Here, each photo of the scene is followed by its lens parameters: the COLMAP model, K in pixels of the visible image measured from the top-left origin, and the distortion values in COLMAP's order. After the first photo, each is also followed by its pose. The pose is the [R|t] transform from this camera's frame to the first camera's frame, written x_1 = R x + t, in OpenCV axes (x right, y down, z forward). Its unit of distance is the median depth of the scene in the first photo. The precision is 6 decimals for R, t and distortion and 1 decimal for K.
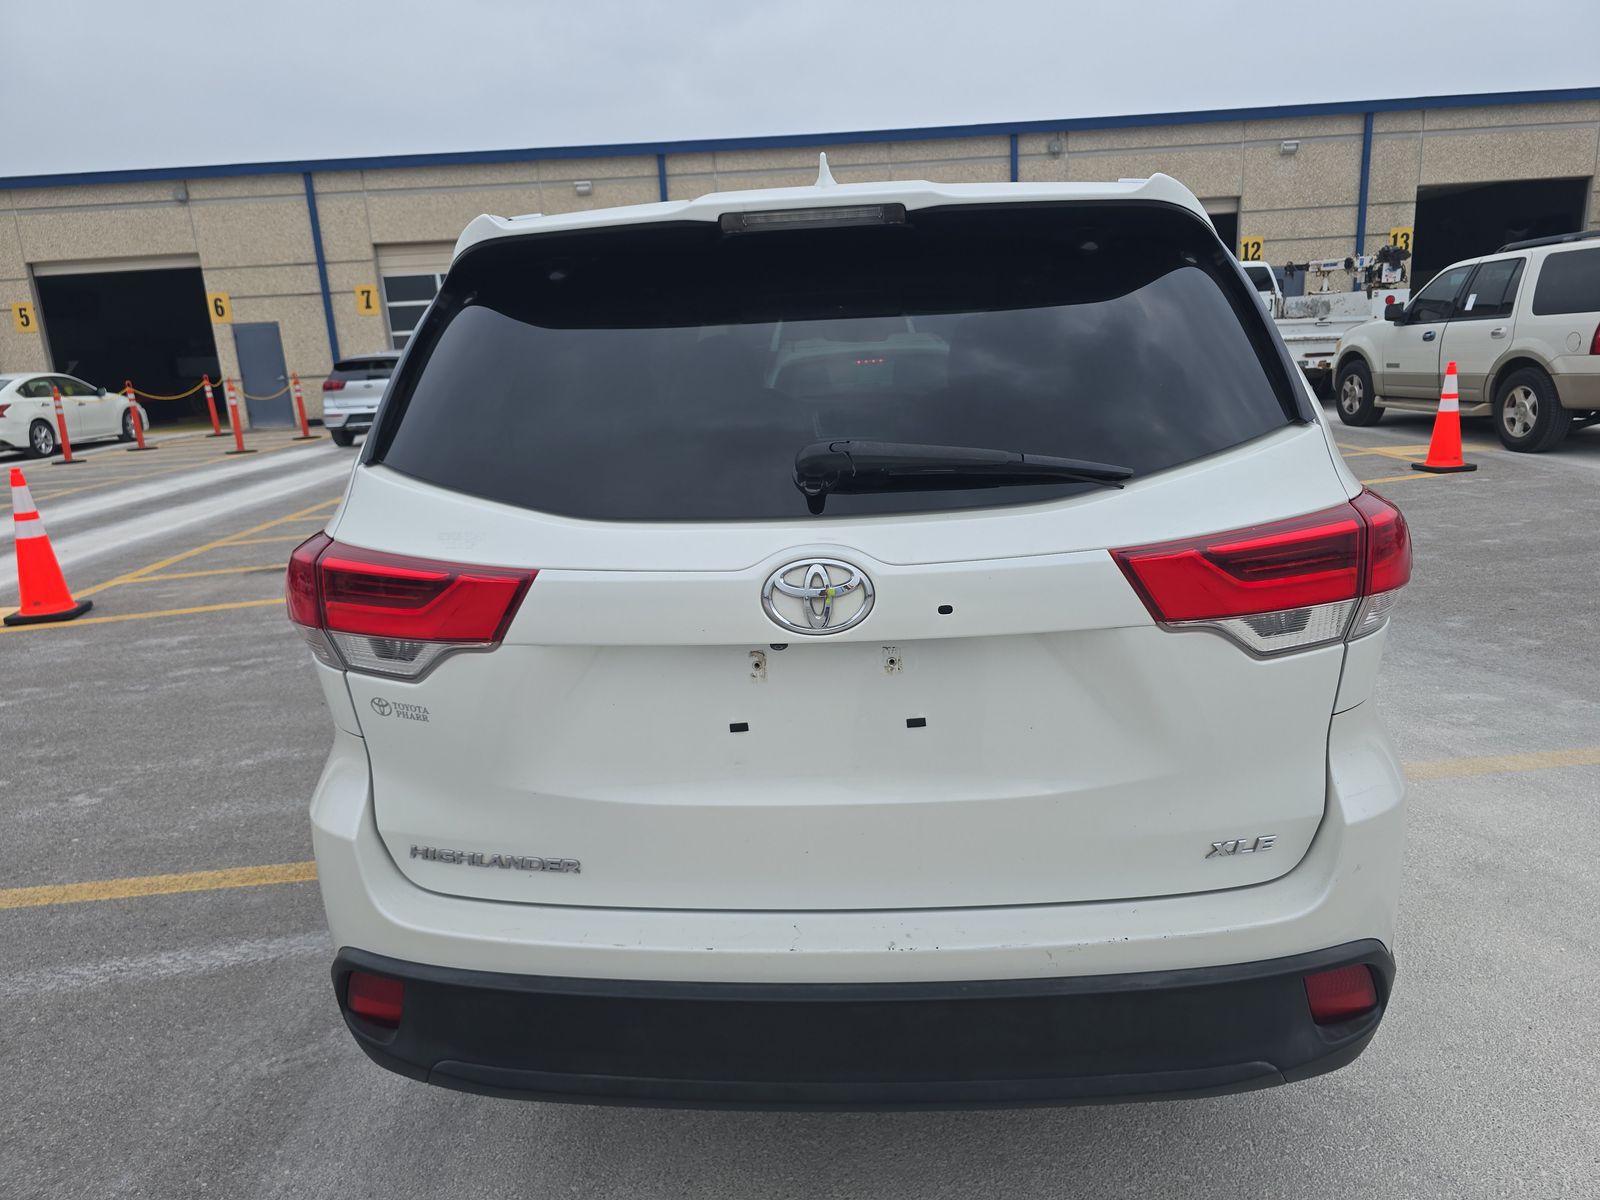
lens RADIAL K [[1089.2, 0, 799.9], [0, 1089.2, 601.4], [0, 0, 1]] dist [0.012475, -0.003414]
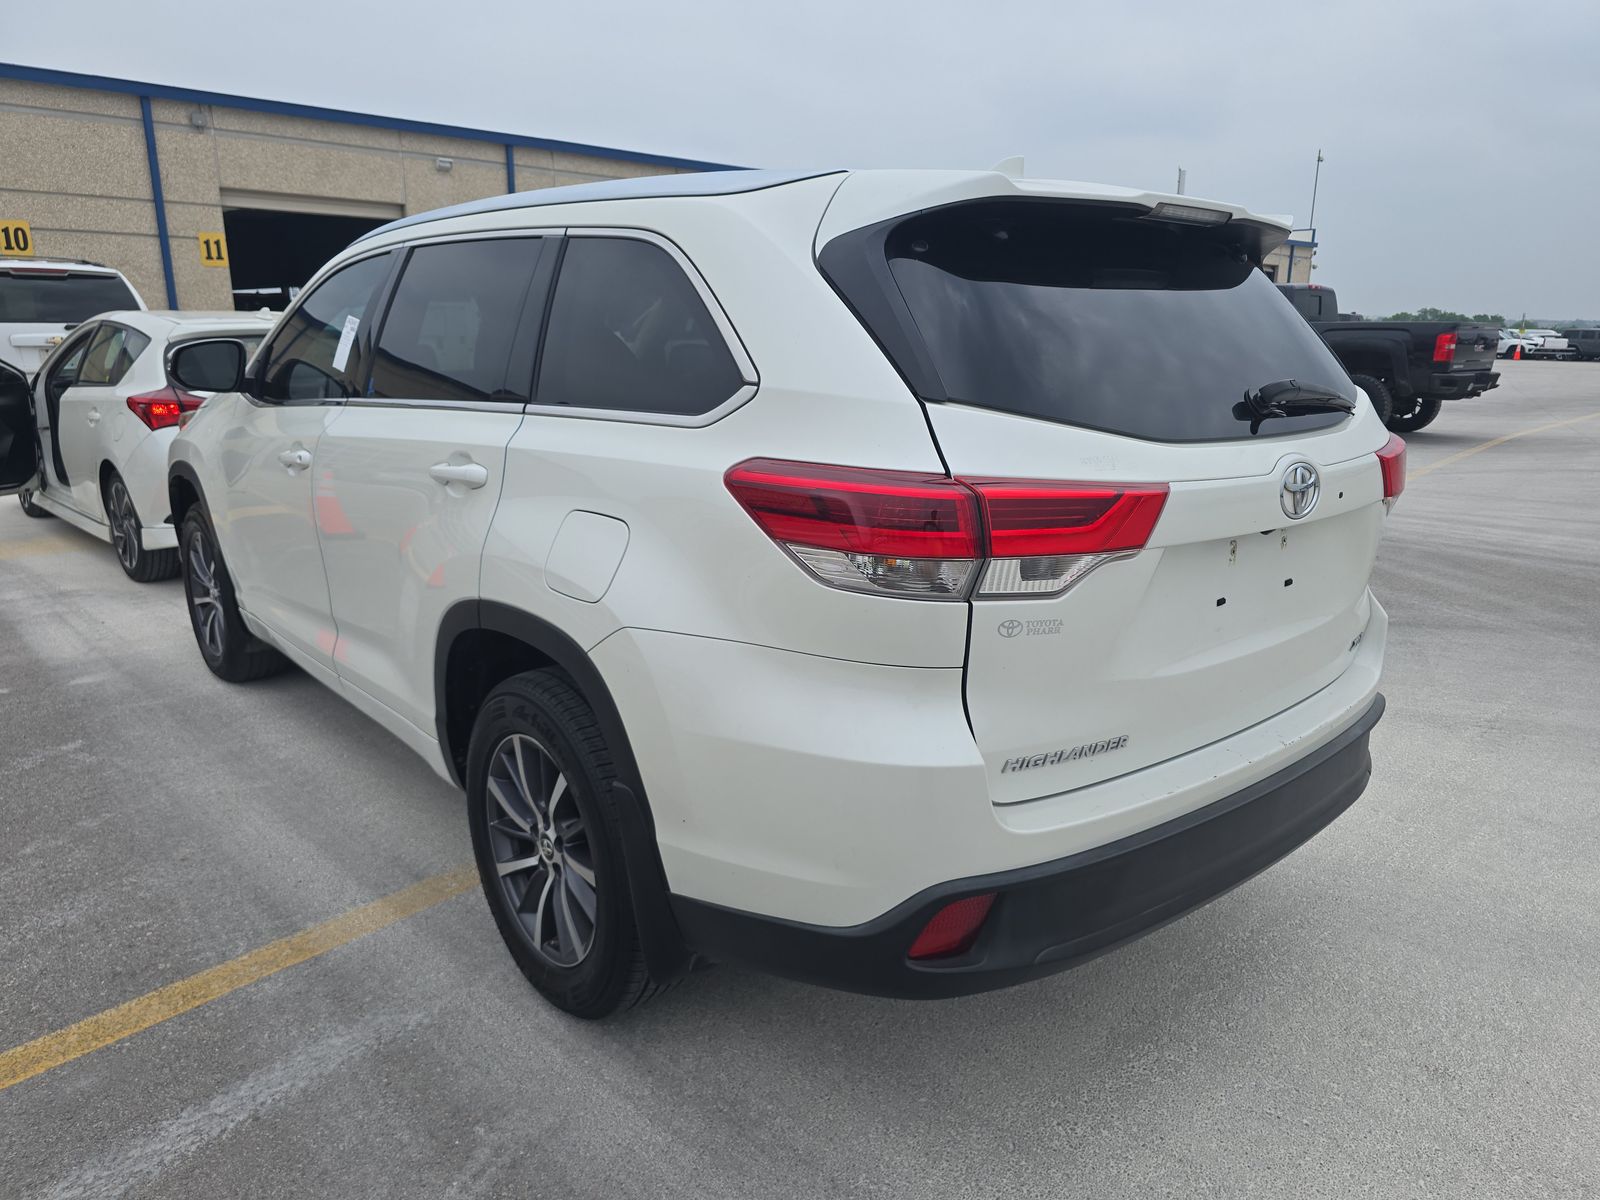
lens RADIAL K [[1089.2, 0, 831.9], [0, 1089.2, 600.4], [0, 0, 1]] dist [0.012475, -0.003414]
pose [[0.716940, -0.111258, 0.688199, -1.225715], [0.117223, 0.992366, 0.038312, 0.009276], [-0.687208, 0.053205, 0.724509, 0.353772]]
